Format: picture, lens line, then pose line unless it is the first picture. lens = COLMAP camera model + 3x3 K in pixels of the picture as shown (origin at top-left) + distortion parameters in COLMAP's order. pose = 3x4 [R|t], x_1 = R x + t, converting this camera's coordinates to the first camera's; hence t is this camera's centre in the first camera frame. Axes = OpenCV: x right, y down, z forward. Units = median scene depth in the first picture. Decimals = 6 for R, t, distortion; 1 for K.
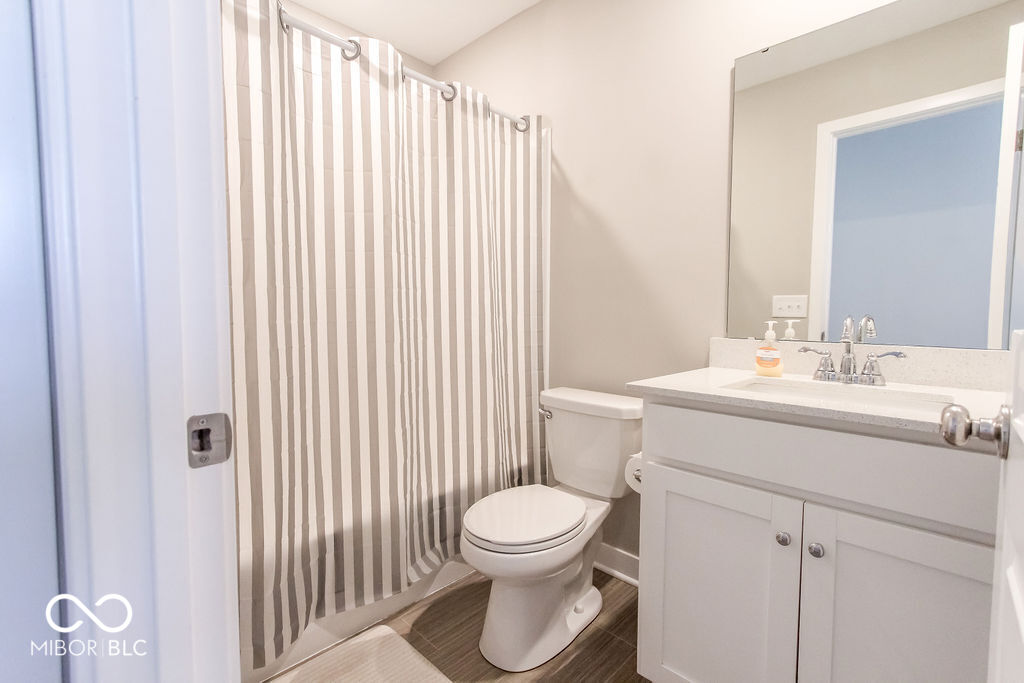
lens RADIAL K [[466.9, 0, 515.5], [0, 466.9, 341.8], [0, 0, 1]] dist [-0.001184, 0.001212]
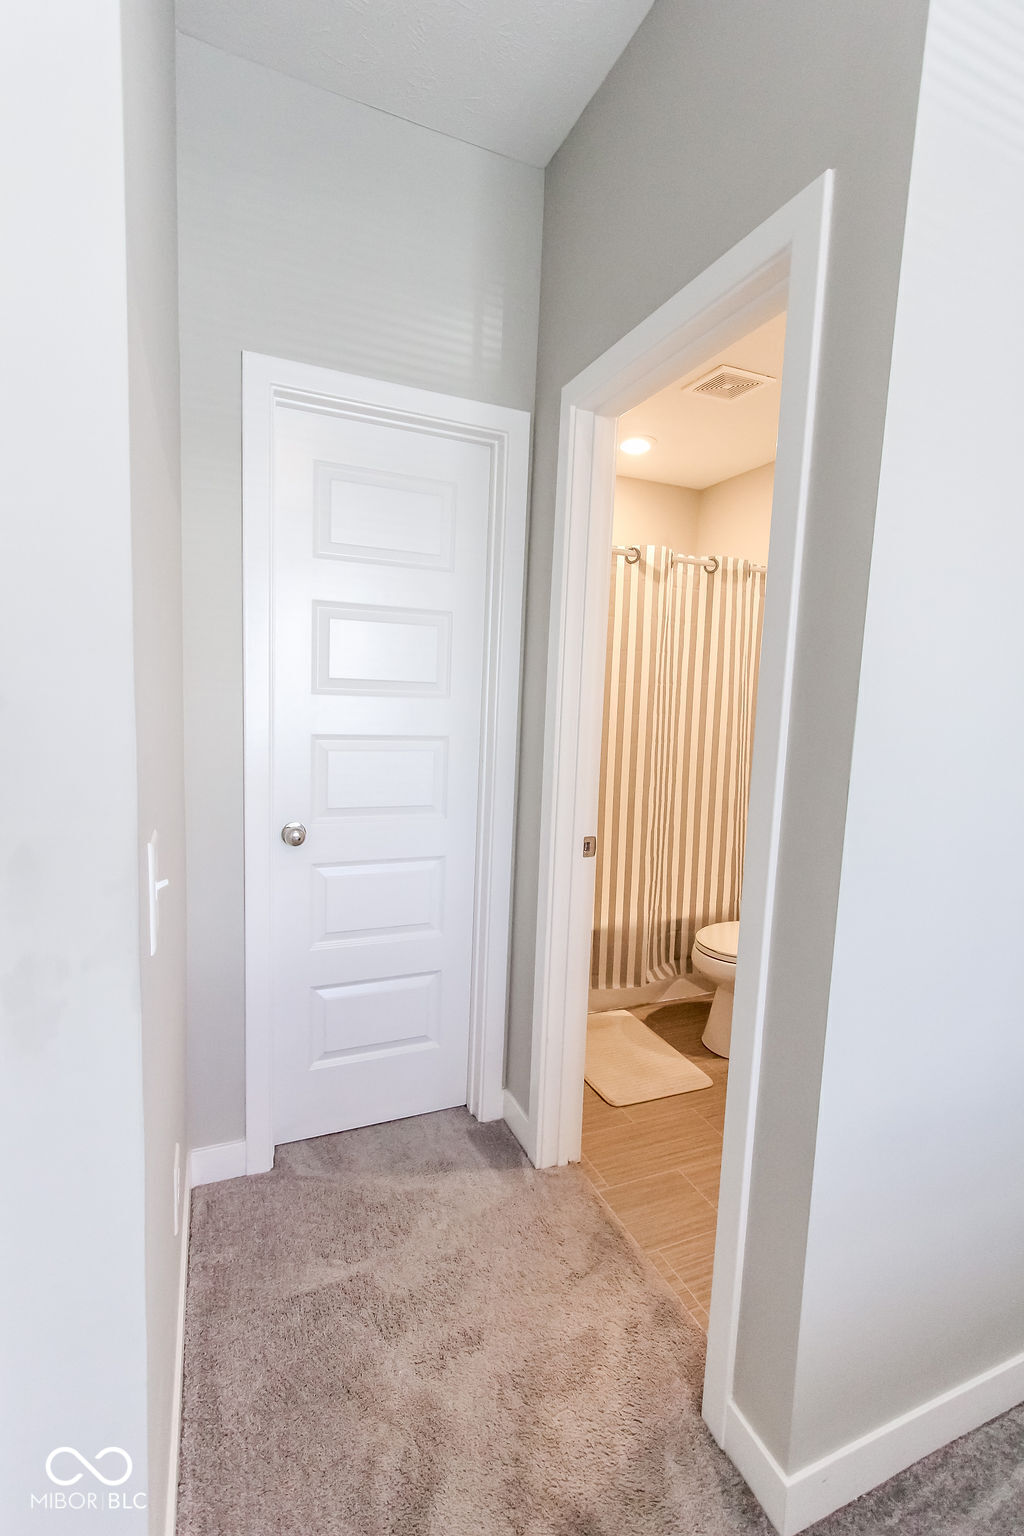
lens RADIAL K [[700.4, 0, 506.7], [0, 700.4, 769.2], [0, 0, 1]] dist [-0.001184, 0.001212]
pose [[0.917160, 0.075223, -0.391355, 0.106135], [-0.058264, 0.996782, 0.055048, -0.114984], [0.394237, -0.027686, 0.918592, -0.783616]]
